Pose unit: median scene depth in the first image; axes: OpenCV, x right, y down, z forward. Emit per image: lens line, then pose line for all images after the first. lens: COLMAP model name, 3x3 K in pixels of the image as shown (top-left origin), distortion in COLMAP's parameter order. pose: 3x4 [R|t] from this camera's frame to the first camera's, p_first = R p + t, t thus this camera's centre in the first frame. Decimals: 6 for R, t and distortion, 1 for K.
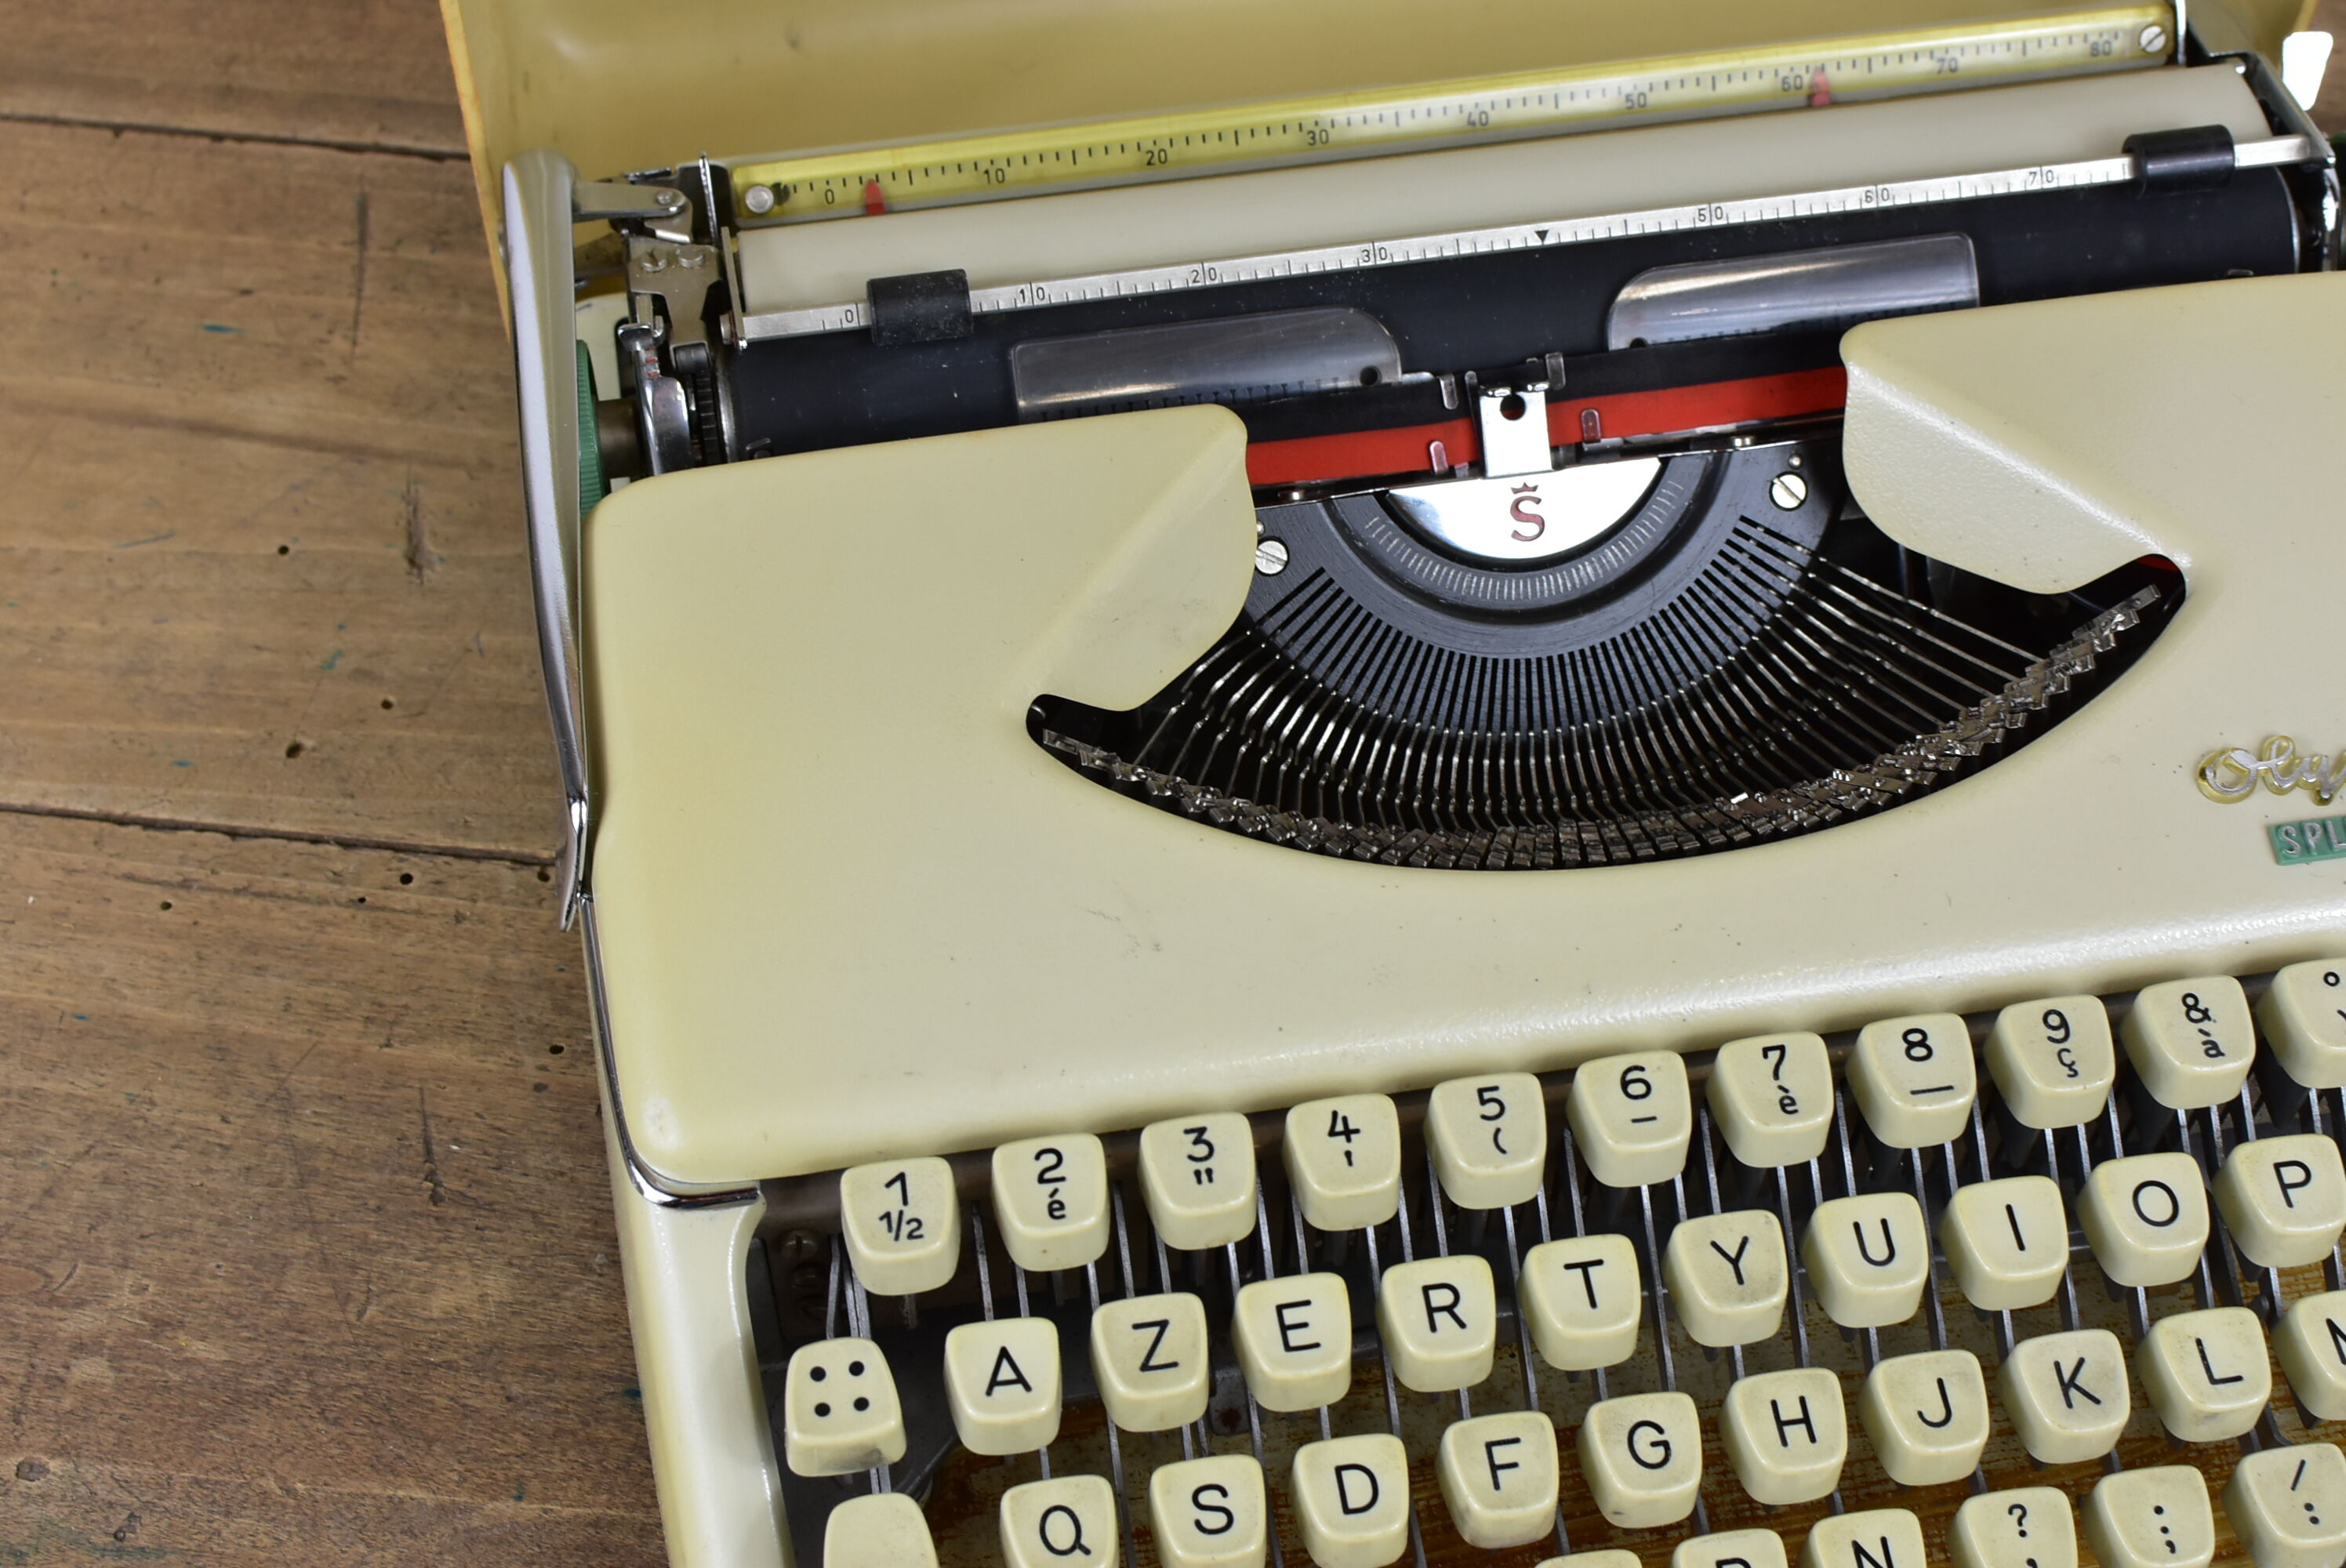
lens RADIAL K [[3613.6, 0, 1168.9], [0, 3613.6, 789.6], [0, 0, 1]] dist [0.002226, 0.000000]
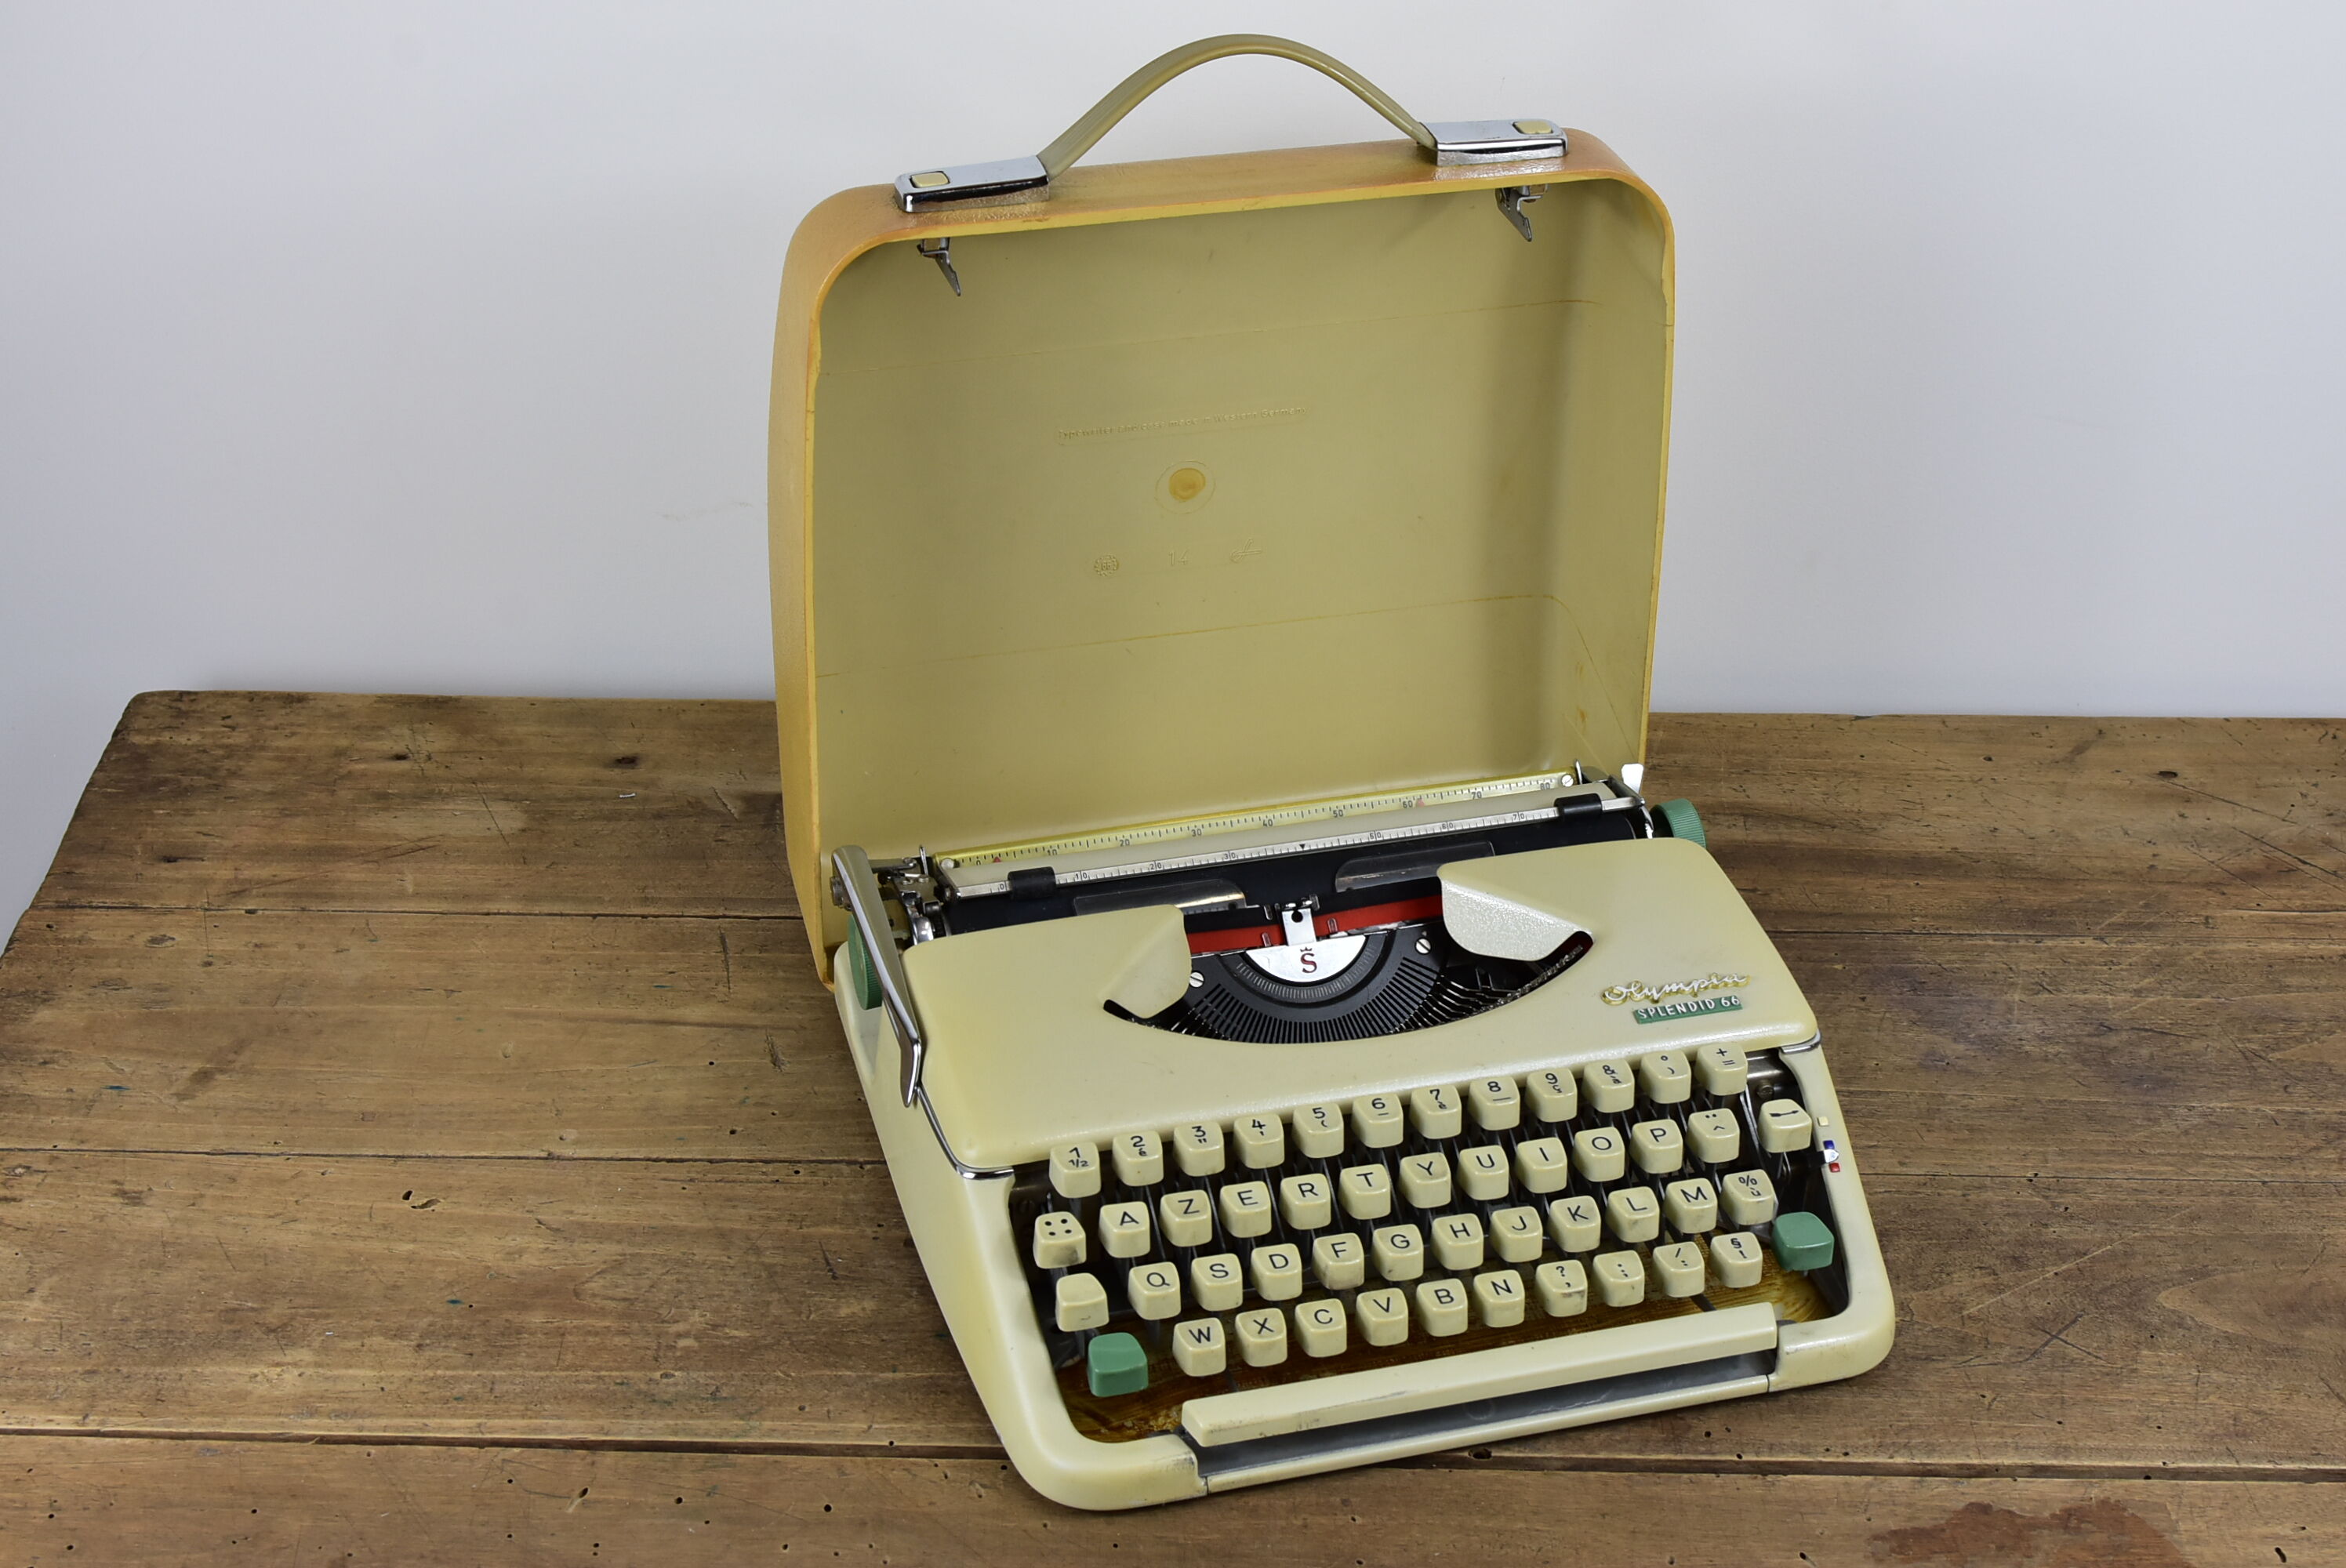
lens RADIAL K [[3613.6, 0, 1172.2], [0, 3613.6, 792.3], [0, 0, 1]] dist [0.002226, 0.000000]
pose [[0.994599, -0.051334, 0.090205, -0.188298], [0.084313, 0.906463, -0.413783, 0.779467], [-0.060526, 0.419154, 0.905896, -1.105695]]
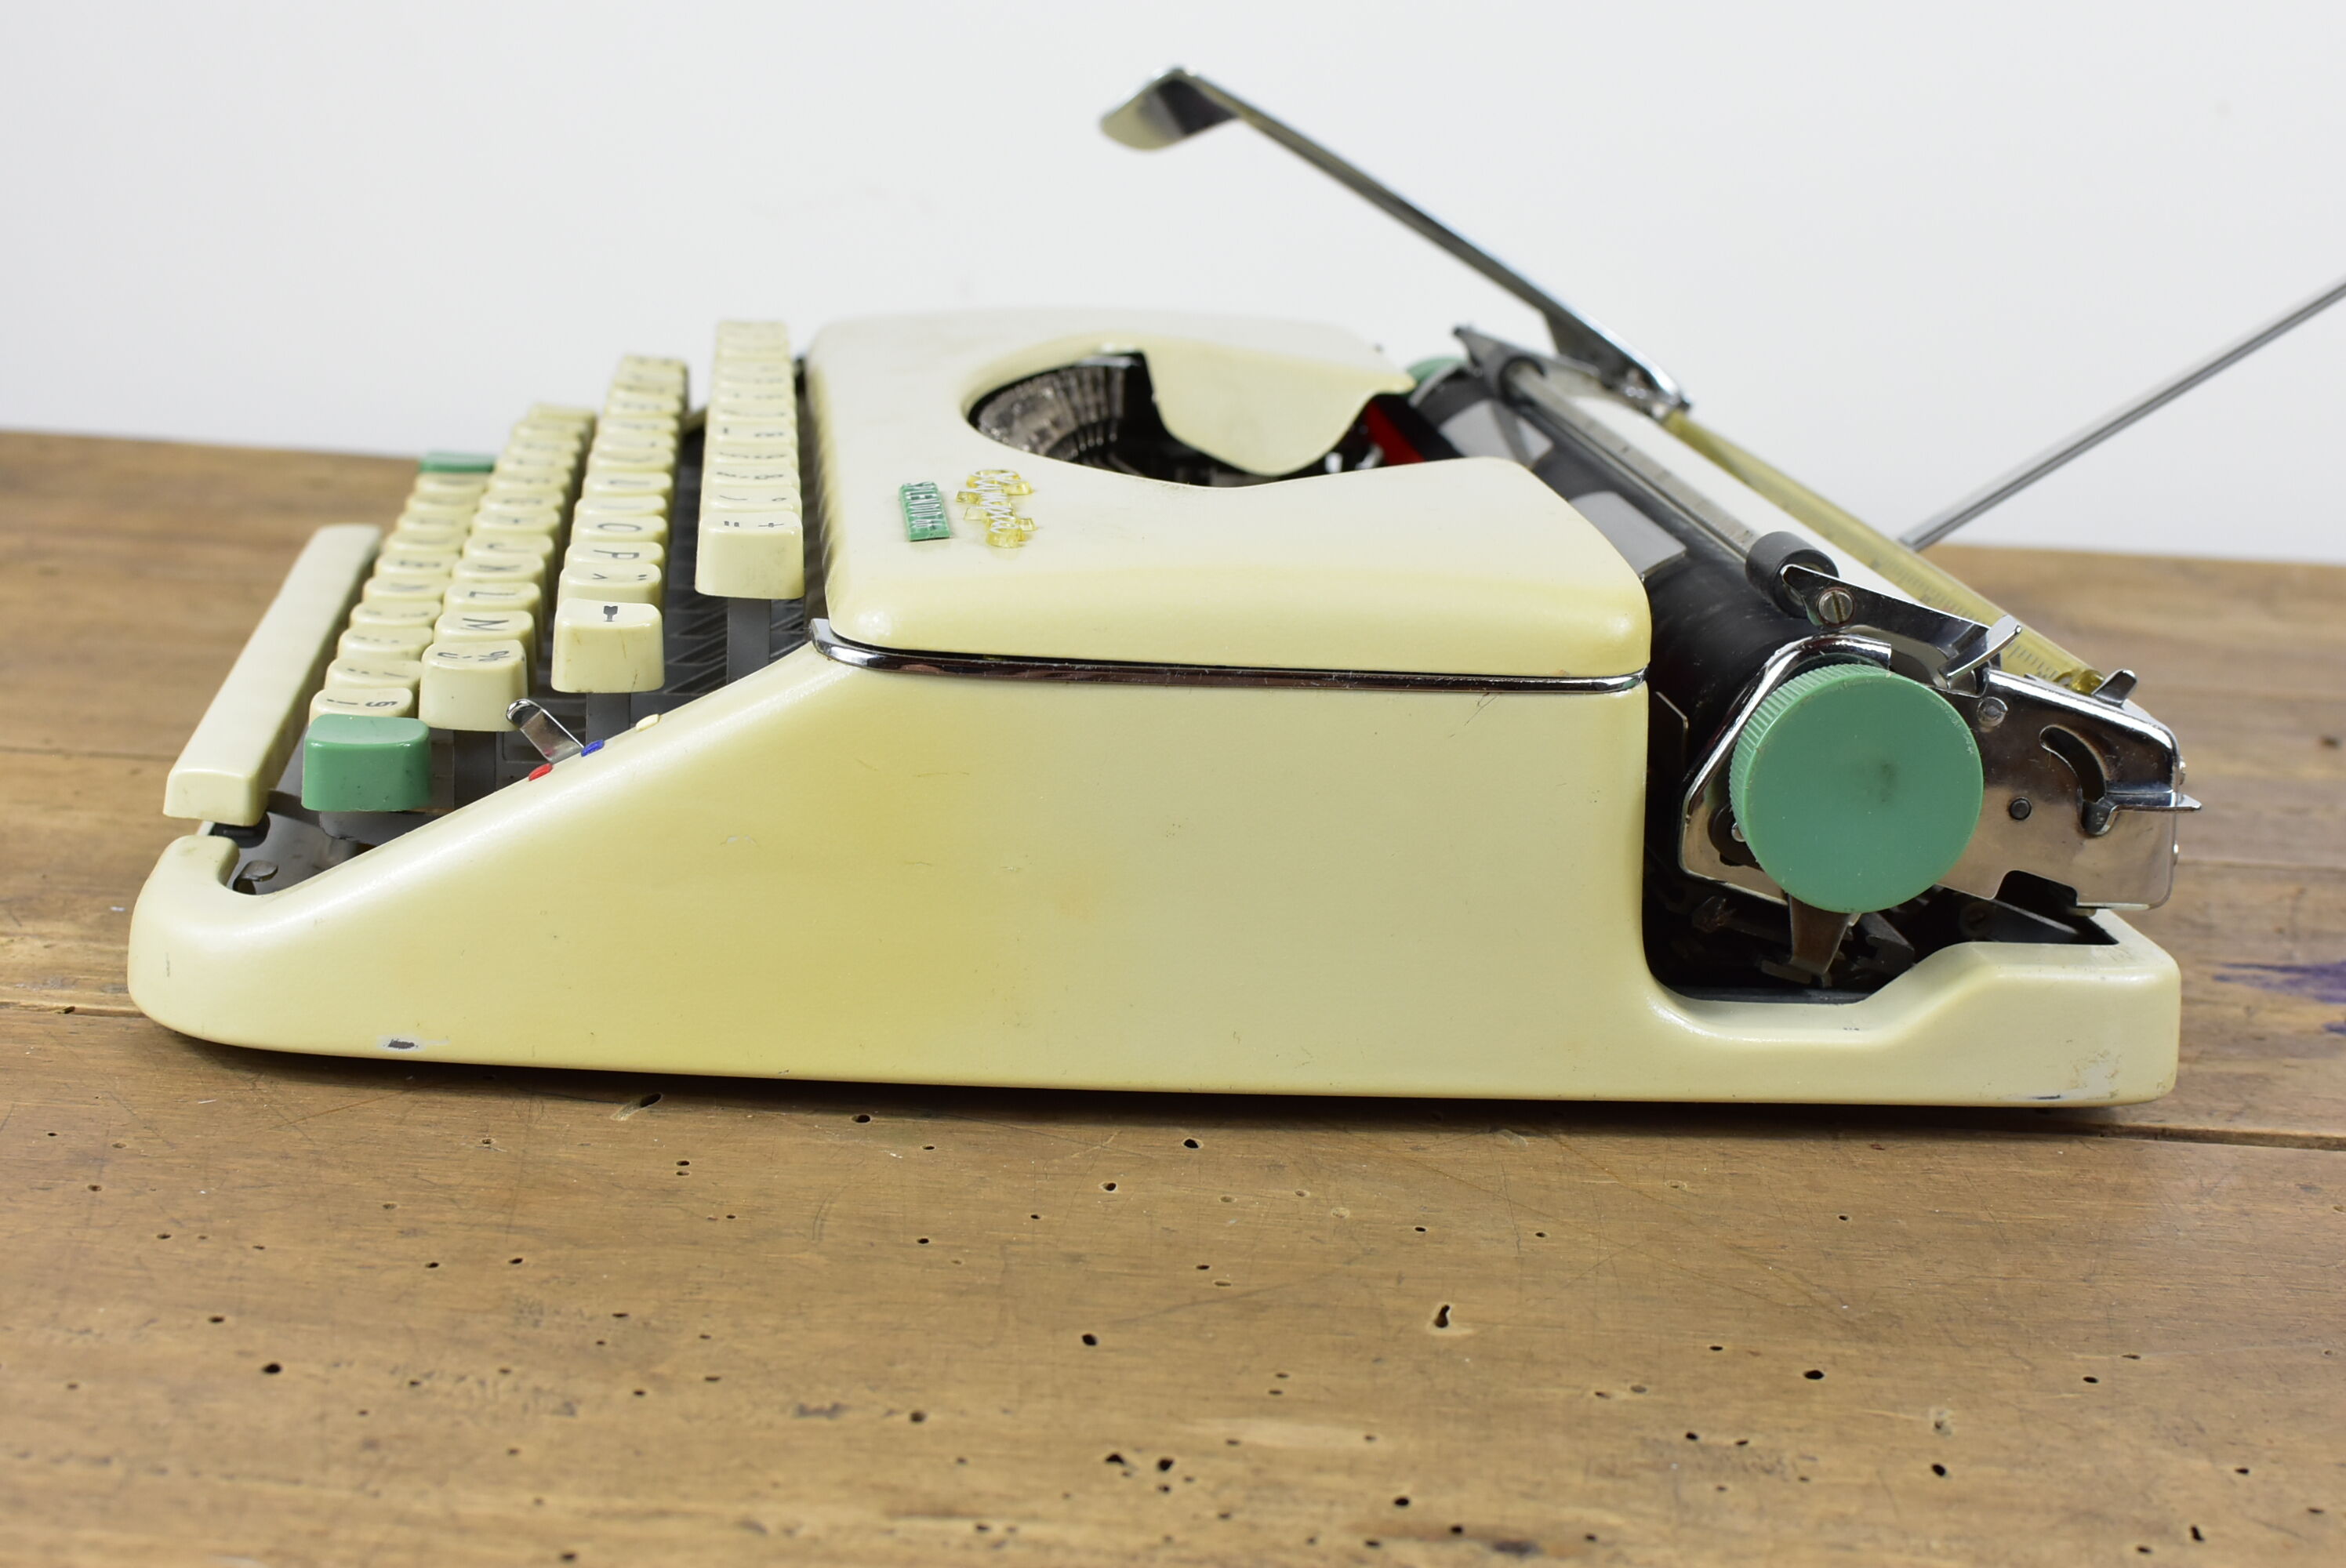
lens RADIAL K [[3613.6, 0, 1168.0], [0, 3613.6, 791.0], [0, 0, 1]] dist [0.002226, 0.000000]
pose [[0.990858, 0.016911, 0.133845, -0.349197], [0.074846, 0.756518, -0.649675, 0.816218], [-0.112243, 0.653754, 0.748337, 0.171076]]
